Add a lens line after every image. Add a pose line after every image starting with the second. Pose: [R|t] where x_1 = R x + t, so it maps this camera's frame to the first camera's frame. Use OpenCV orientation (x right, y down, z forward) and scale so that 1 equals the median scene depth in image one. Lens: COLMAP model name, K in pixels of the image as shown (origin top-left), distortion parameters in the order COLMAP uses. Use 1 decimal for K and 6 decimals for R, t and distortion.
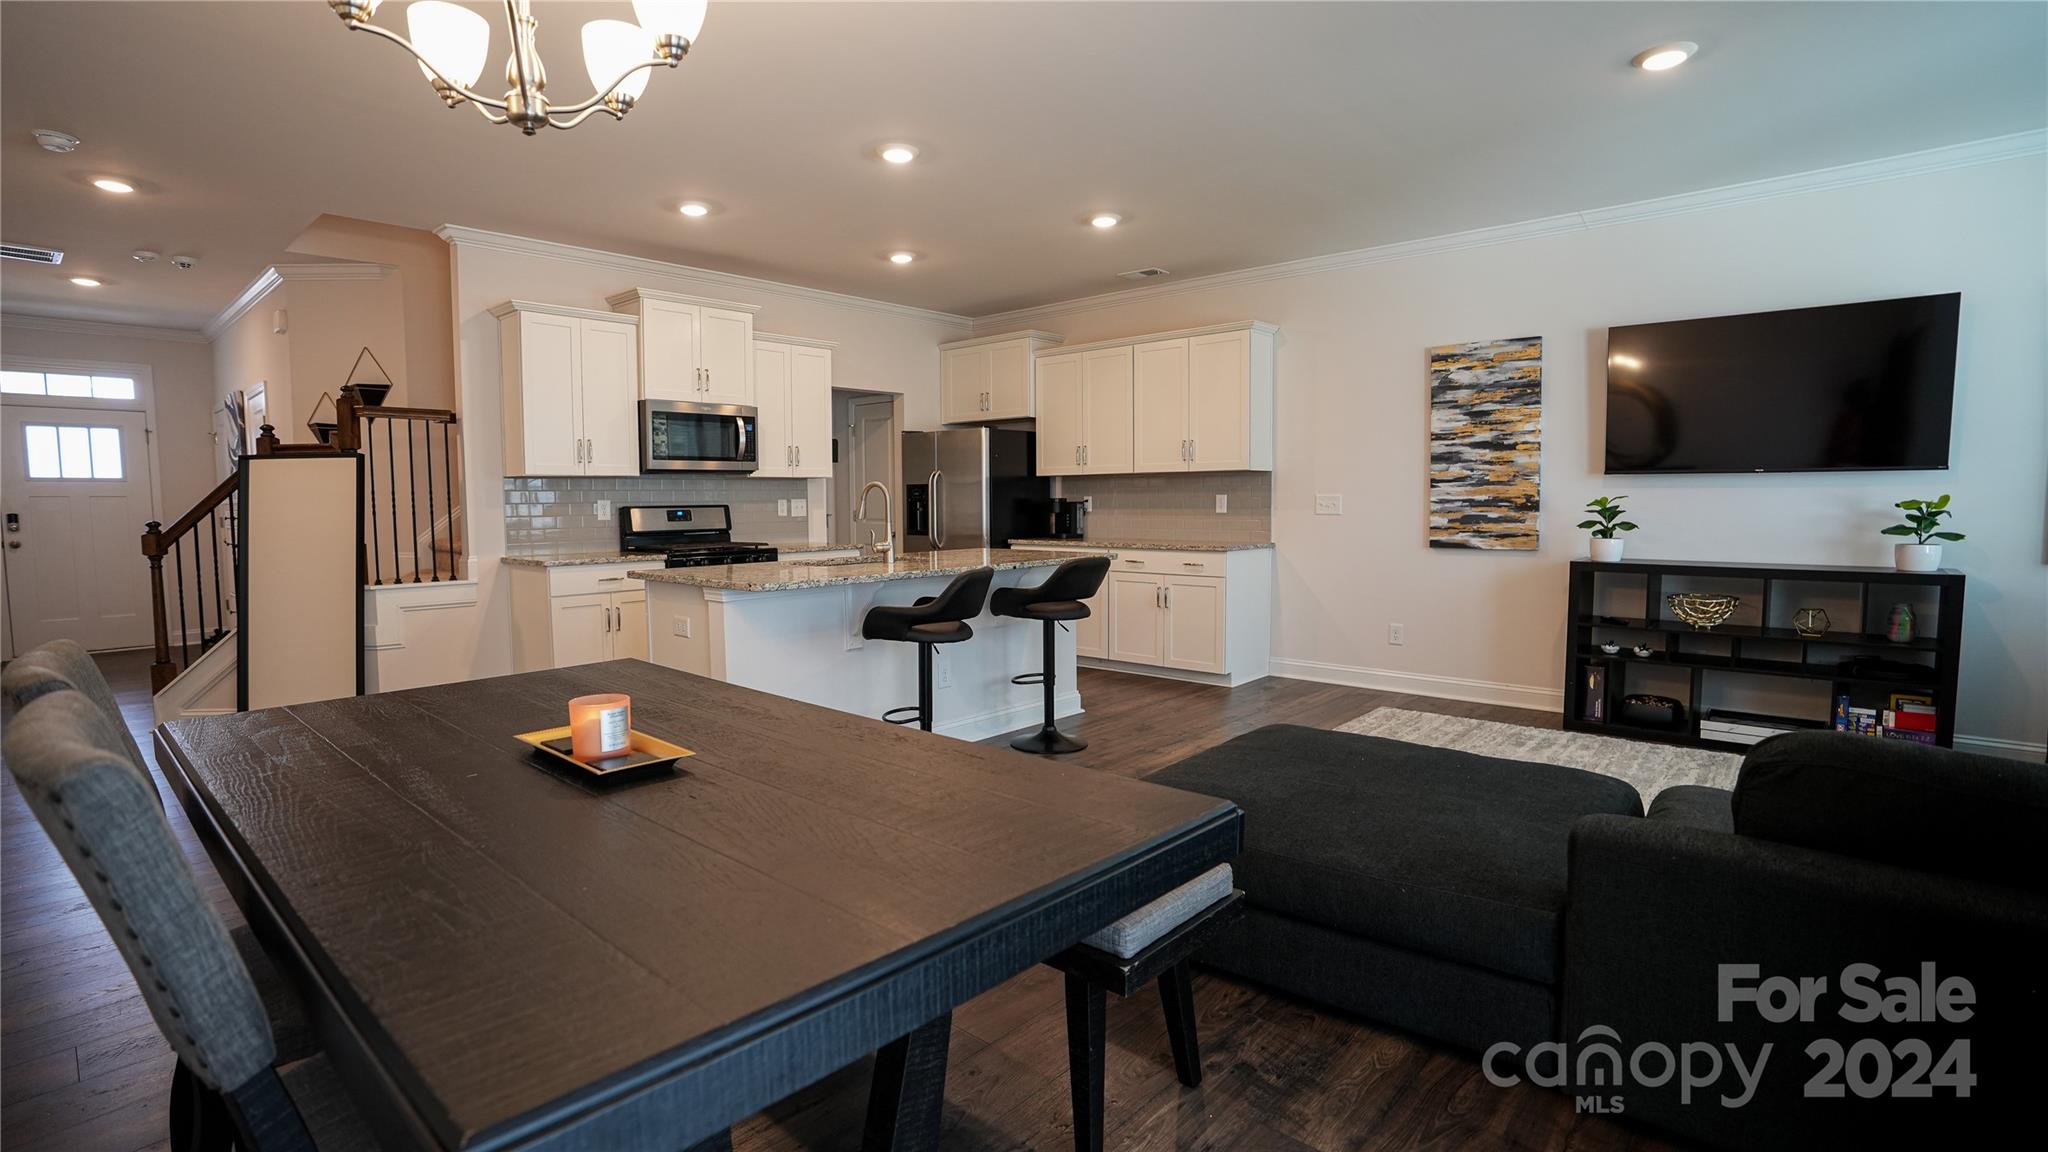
lens RADIAL K [[947.4, 0, 1011.3], [0, 947.4, 576.5], [0, 0, 1]] dist [-0.072951, 0.030784]
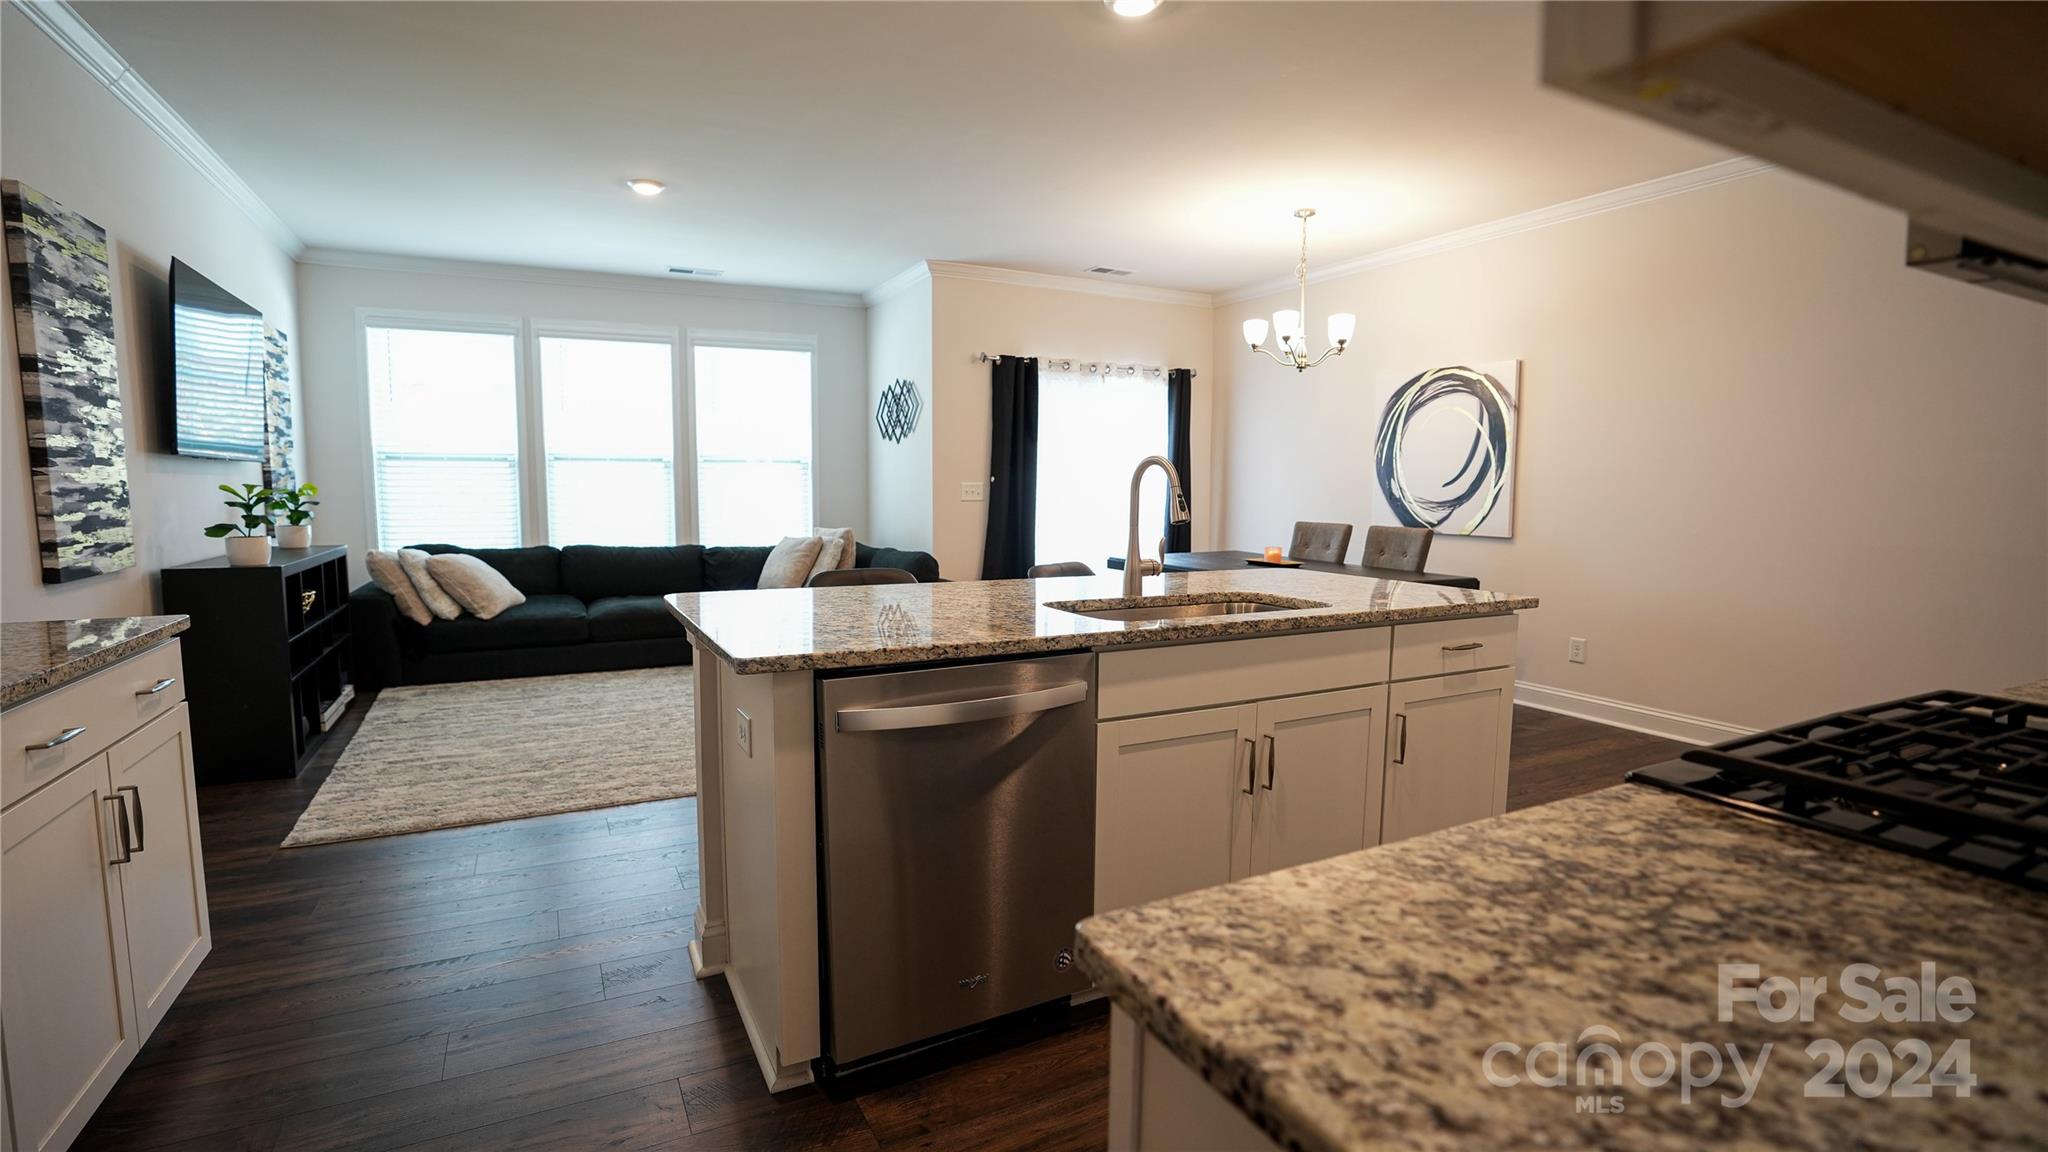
lens RADIAL K [[947.4, 0, 1011.3], [0, 947.4, 576.5], [0, 0, 1]] dist [-0.072951, 0.030784]
pose [[-0.935467, -0.032728, 0.351895, -0.222843], [0.028688, 0.985385, 0.167909, -0.106791], [-0.352248, 0.167168, -0.920856, 1.320809]]
